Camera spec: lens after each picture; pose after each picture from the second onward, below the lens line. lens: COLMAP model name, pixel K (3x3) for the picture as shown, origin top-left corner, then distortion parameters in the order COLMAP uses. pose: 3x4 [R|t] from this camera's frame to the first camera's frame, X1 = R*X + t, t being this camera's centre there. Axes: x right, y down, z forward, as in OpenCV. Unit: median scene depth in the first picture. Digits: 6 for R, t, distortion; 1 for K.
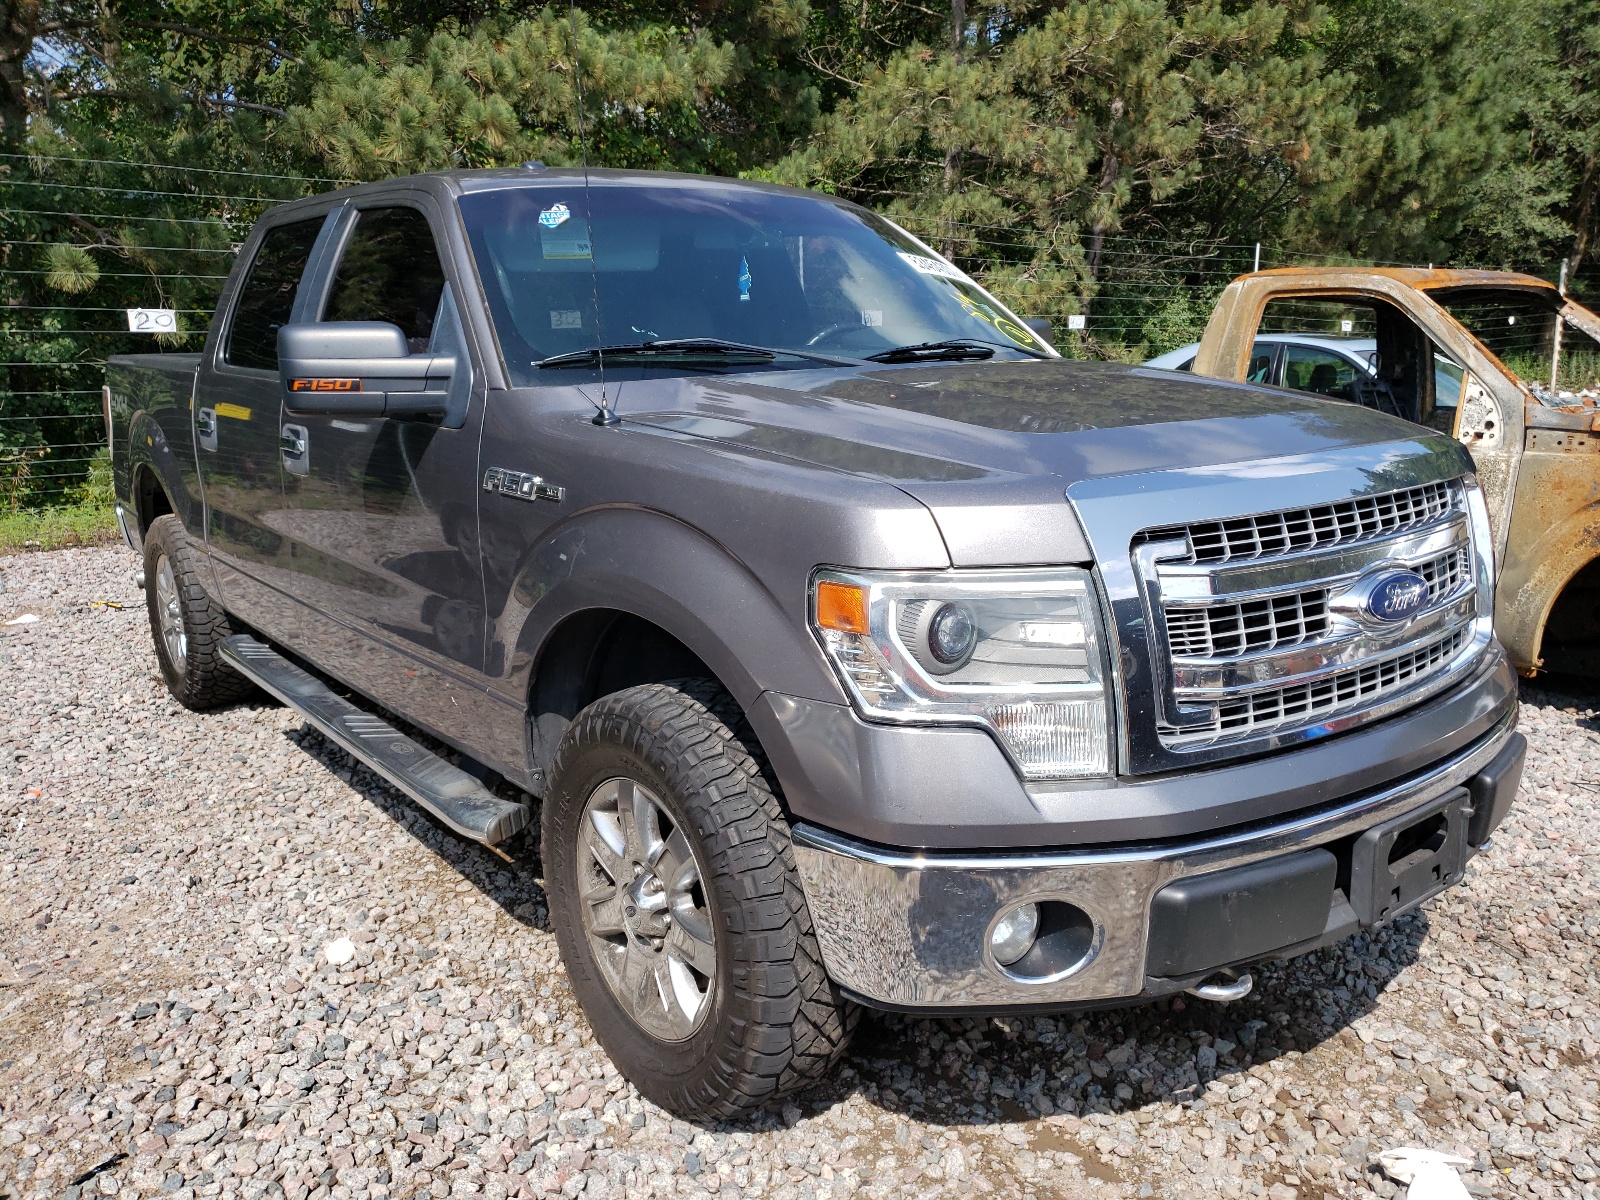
lens RADIAL K [[1285.5, 0, 802.8], [0, 1285.5, 598.3], [0, 0, 1]] dist [0.041234, 0.102682]
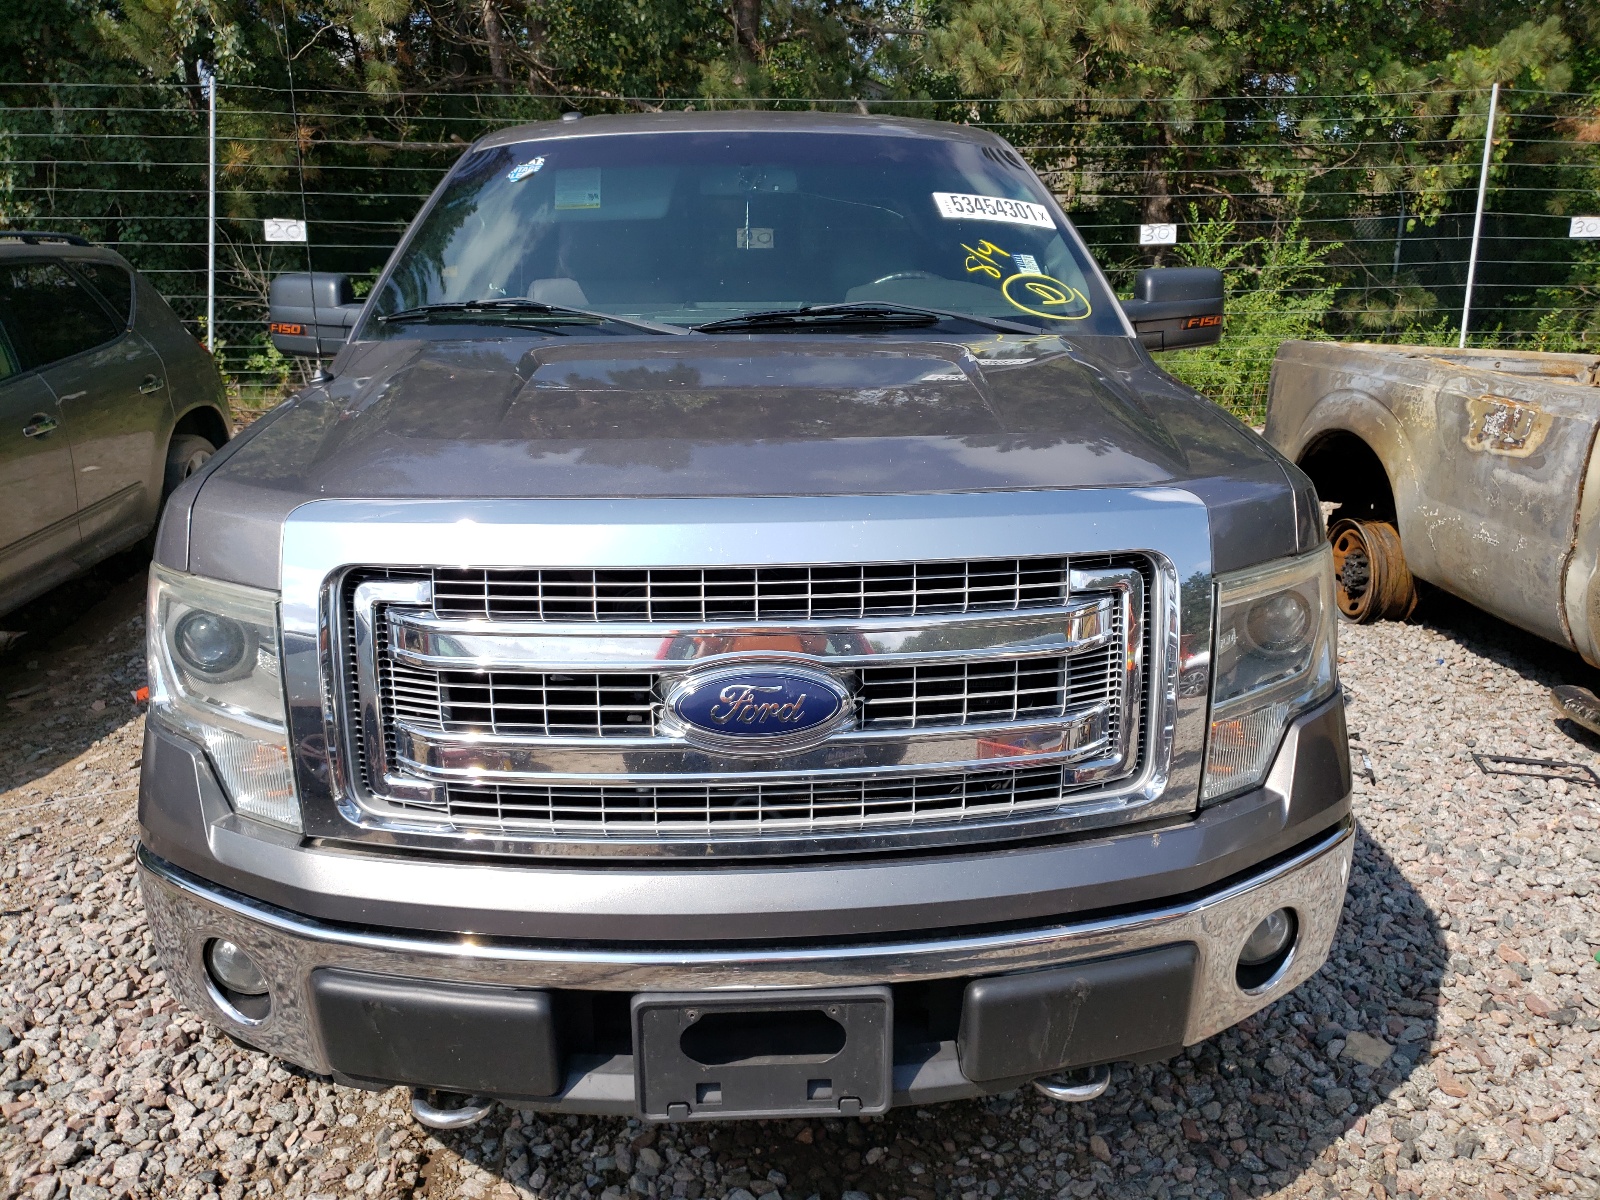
lens RADIAL K [[1285.5, 0, 802.8], [0, 1285.5, 598.3], [0, 0, 1]] dist [0.041234, 0.102682]
pose [[0.876786, 0.148835, -0.457269, 0.150703], [-0.119821, 0.988523, 0.092001, -0.024010], [0.465714, -0.025874, 0.884557, 0.063026]]
